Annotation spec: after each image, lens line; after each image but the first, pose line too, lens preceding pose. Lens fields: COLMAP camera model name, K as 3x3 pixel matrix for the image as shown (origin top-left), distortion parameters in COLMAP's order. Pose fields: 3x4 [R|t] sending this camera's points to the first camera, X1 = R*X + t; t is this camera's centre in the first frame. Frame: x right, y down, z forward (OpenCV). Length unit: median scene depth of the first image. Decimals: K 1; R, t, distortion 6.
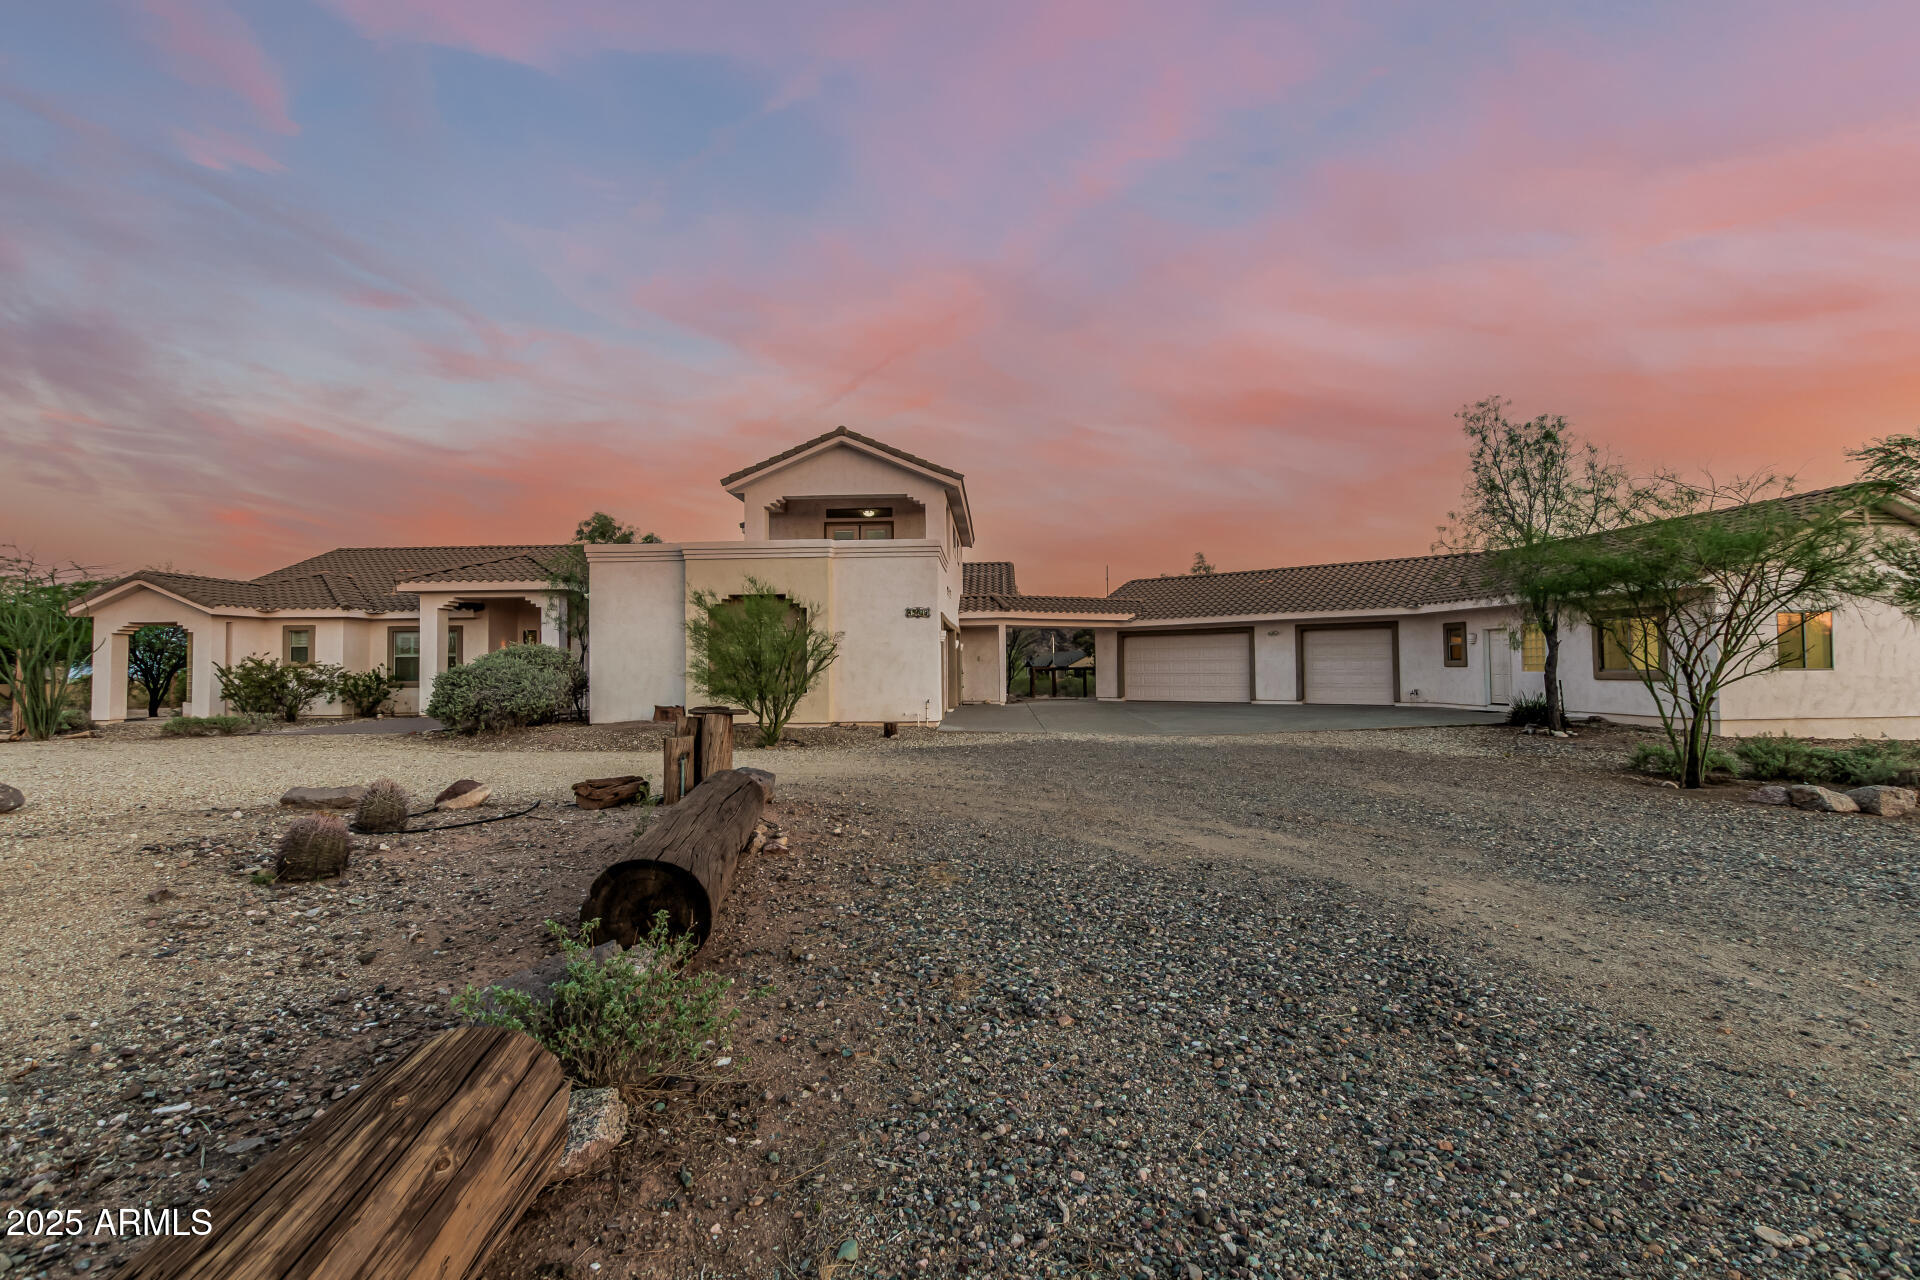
lens RADIAL K [[884.8, 0, 960.1], [0, 884.8, 660.0], [0, 0, 1]] dist [0.002079, -0.003955]
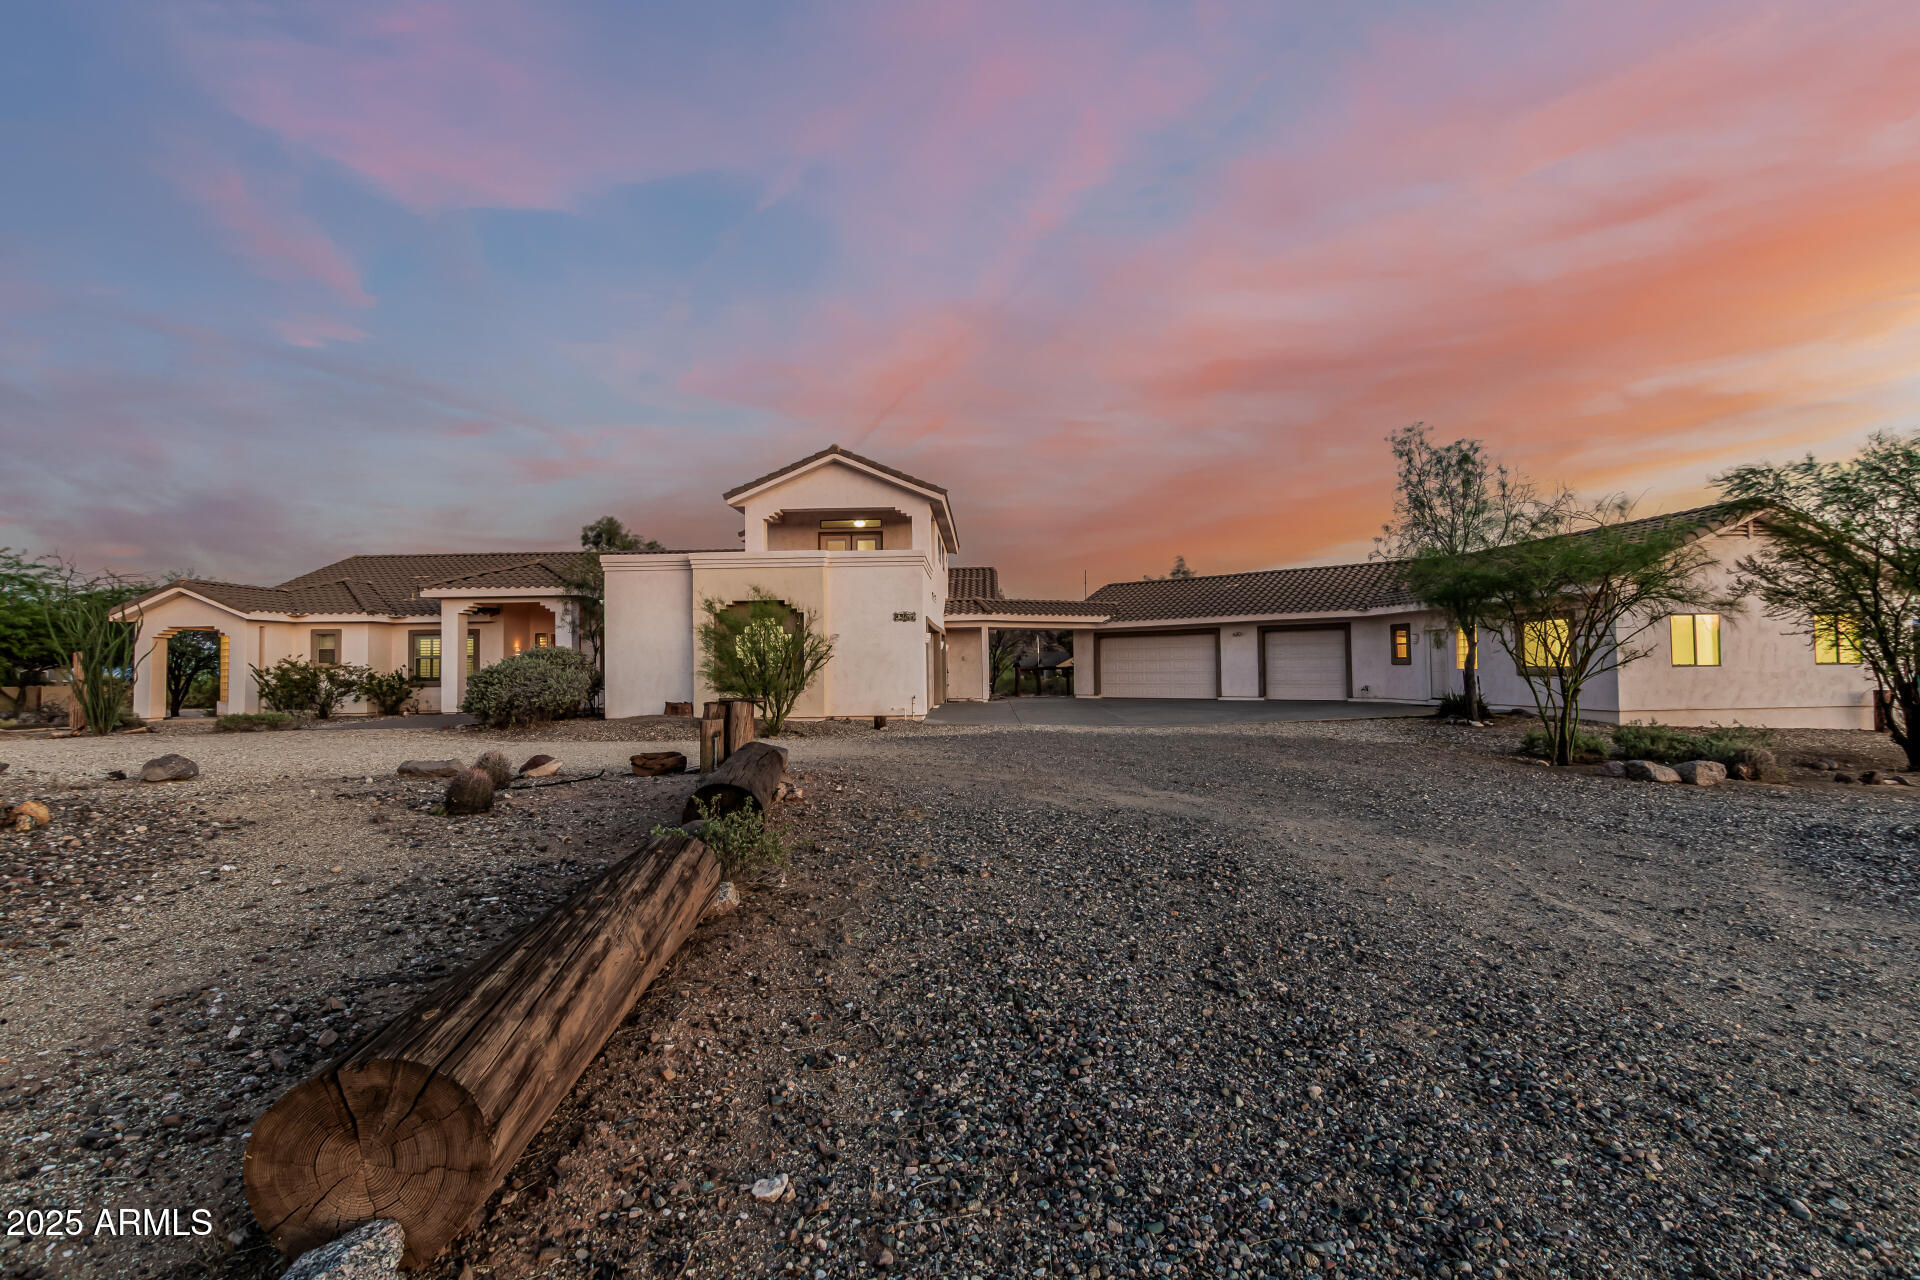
lens RADIAL K [[884.8, 0, 960.1], [0, 884.8, 660.0], [0, 0, 1]] dist [0.002079, -0.003955]
pose [[0.999934, -0.002903, 0.011109, 0.008214], [0.002911, 0.999996, -0.000691, 0.001211], [-0.011107, 0.000723, 0.999938, -0.095283]]
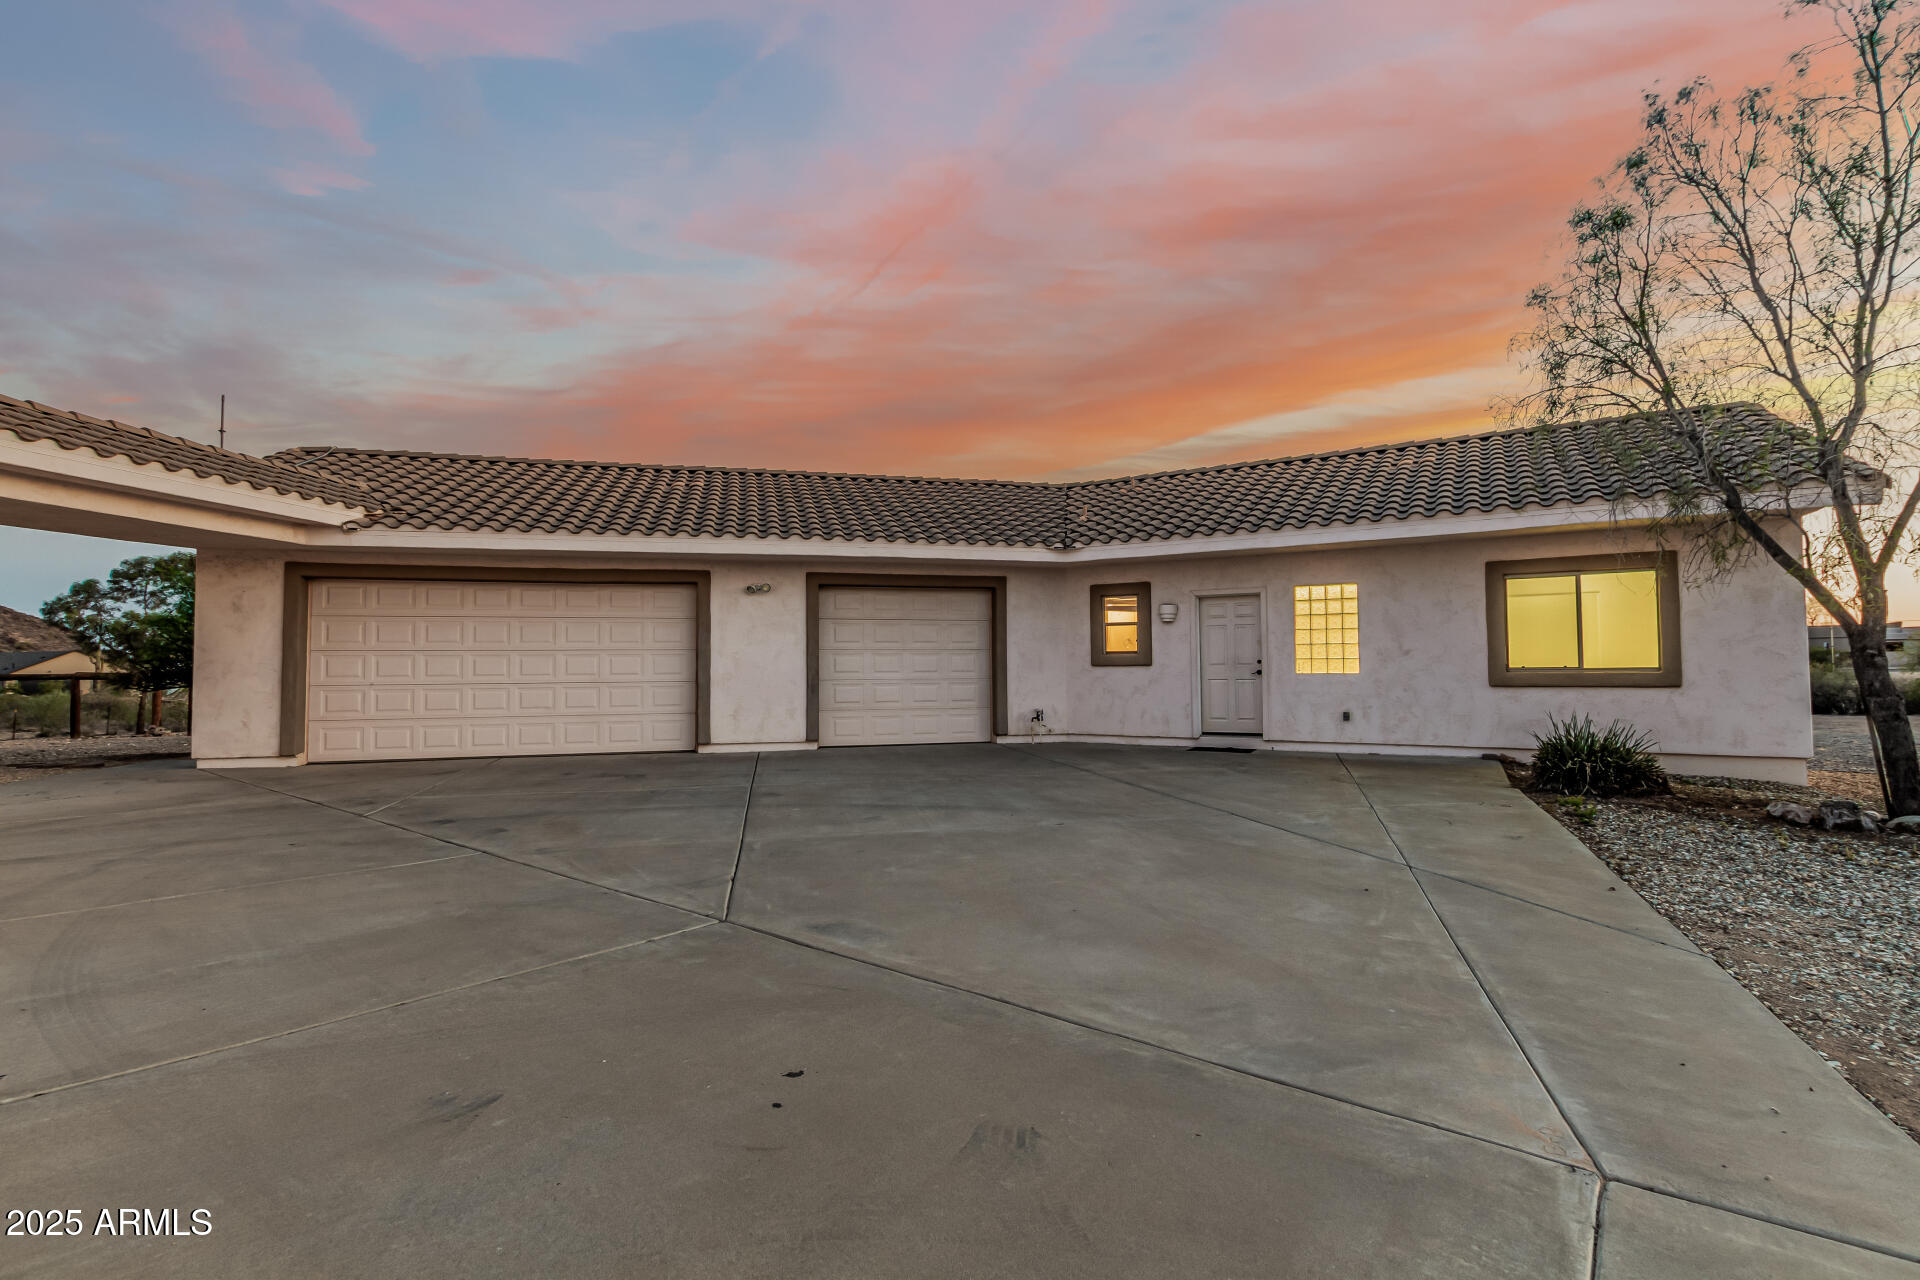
lens RADIAL K [[884.8, 0, 960.1], [0, 884.8, 660.0], [0, 0, 1]] dist [0.002079, -0.003955]
pose [[0.585976, 0.013760, 0.810212, 0.084437], [-0.005003, 0.999898, -0.013363, 0.013706], [-0.810313, 0.003777, 0.585985, 0.912859]]
